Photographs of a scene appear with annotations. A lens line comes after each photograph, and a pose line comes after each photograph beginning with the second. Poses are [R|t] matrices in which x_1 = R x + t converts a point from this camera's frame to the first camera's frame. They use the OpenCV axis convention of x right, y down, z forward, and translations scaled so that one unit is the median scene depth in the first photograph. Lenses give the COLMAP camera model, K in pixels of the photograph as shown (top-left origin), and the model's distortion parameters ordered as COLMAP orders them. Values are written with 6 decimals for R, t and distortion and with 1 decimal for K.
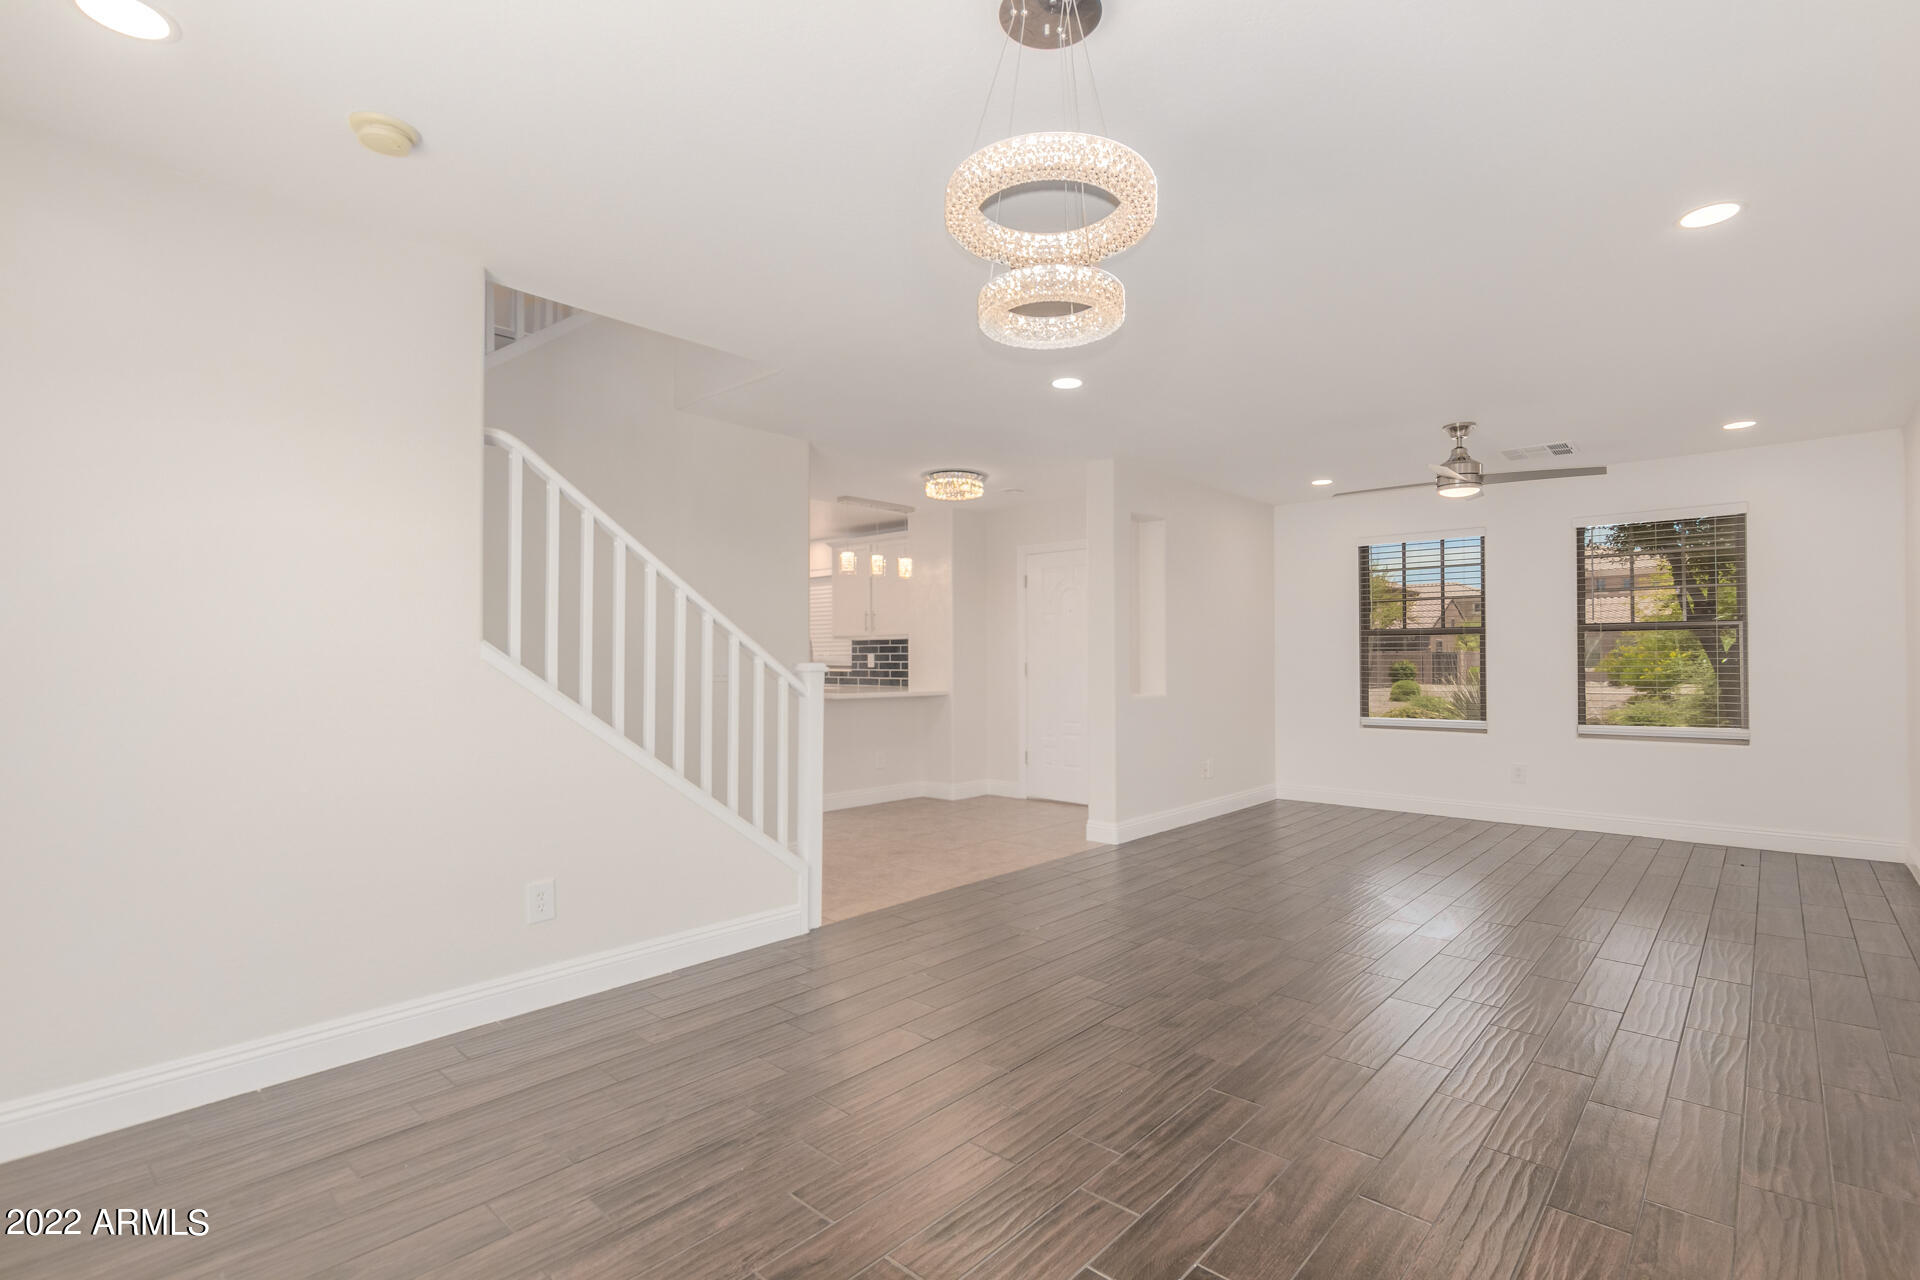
lens RADIAL K [[901.9, 0, 967.9], [0, 901.9, 645.3], [0, 0, 1]] dist [-0.021506, 0.000852]
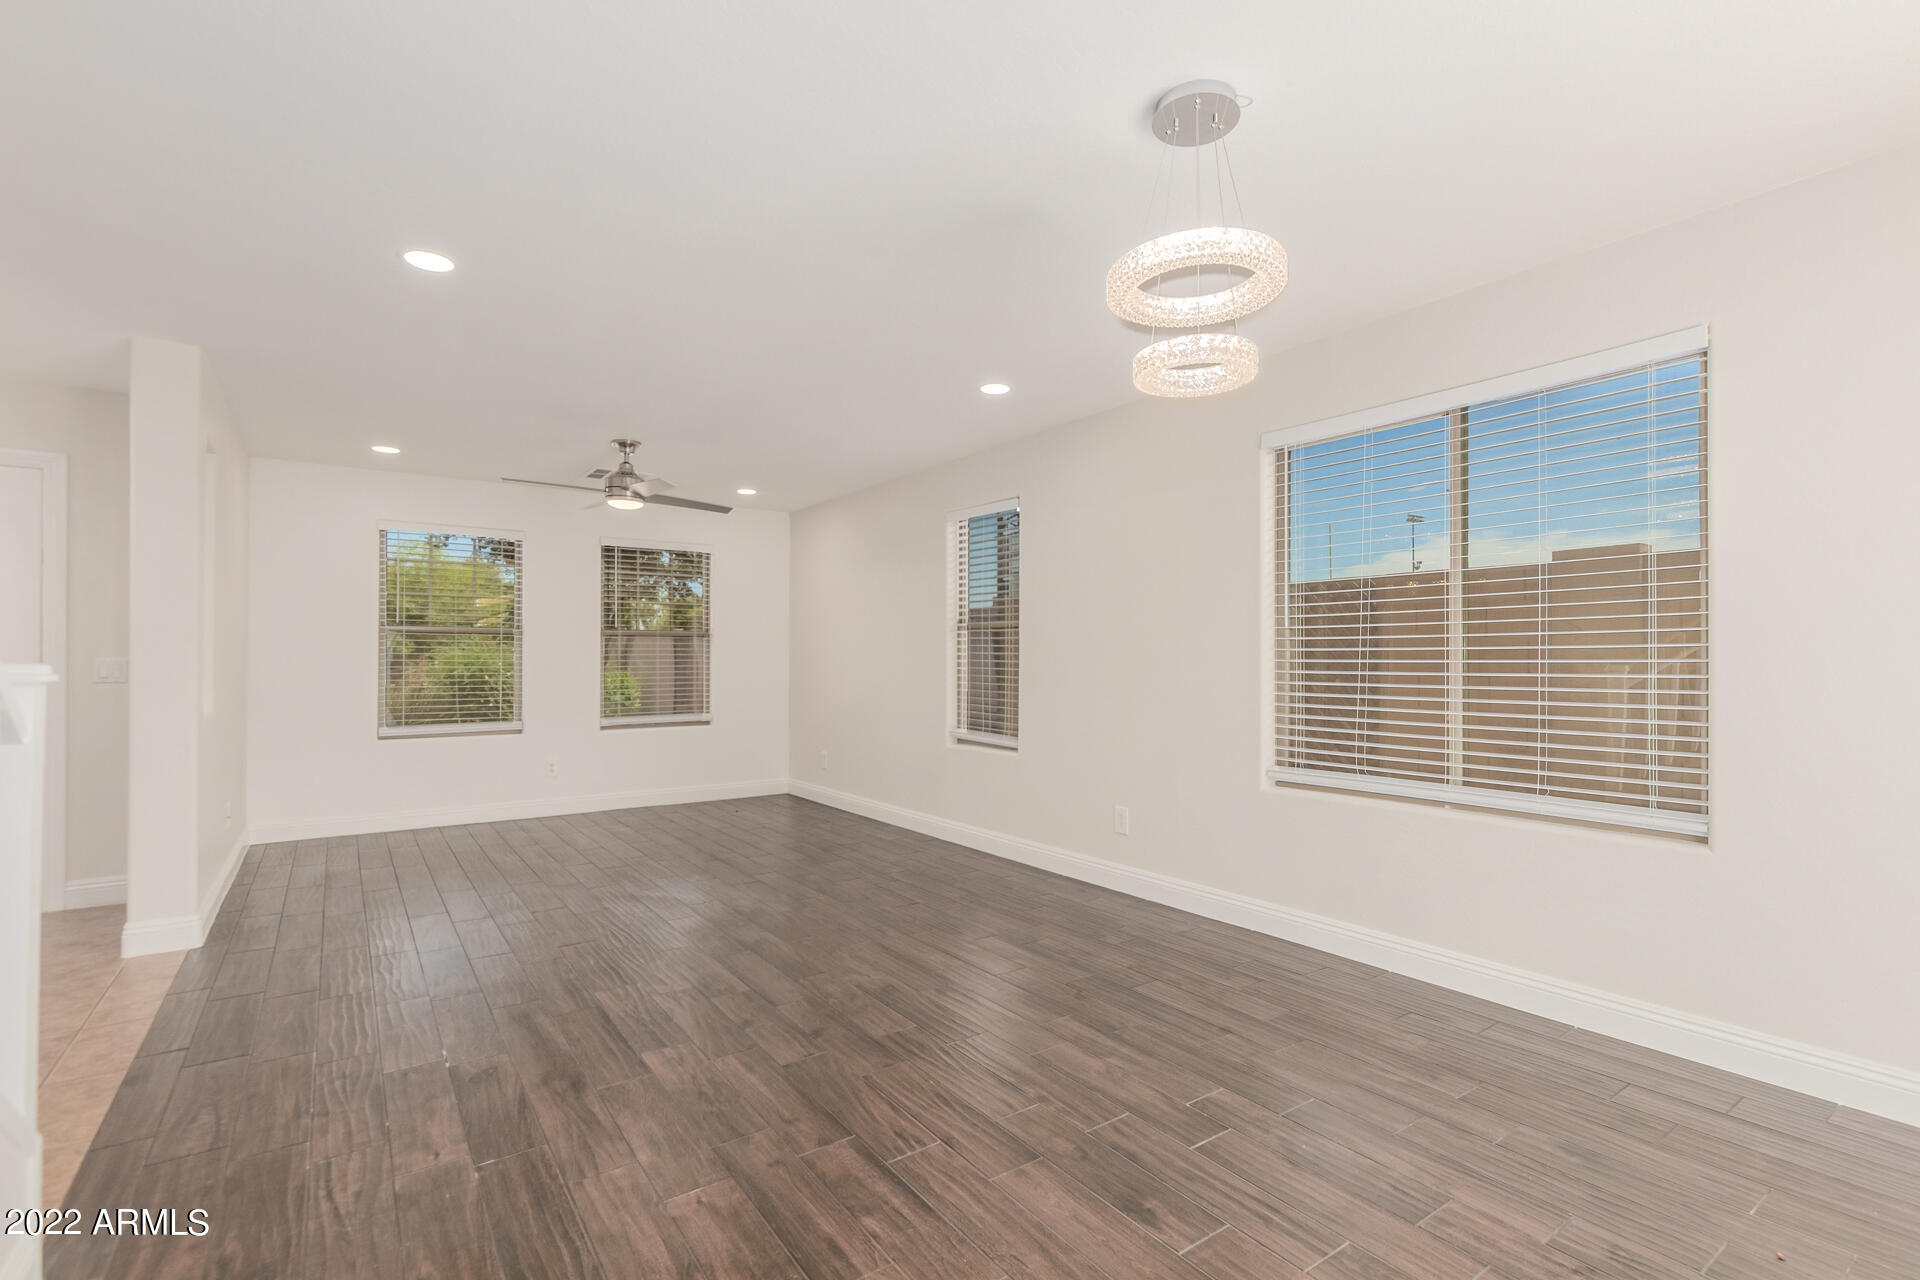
lens RADIAL K [[901.9, 0, 967.9], [0, 901.9, 655.2], [0, 0, 1]] dist [-0.021506, 0.000852]
pose [[0.215697, 0.002227, 0.976458, -0.408171], [-0.009201, 0.999958, -0.000248, 0.004782], [-0.976417, -0.008931, 0.215709, 0.368771]]
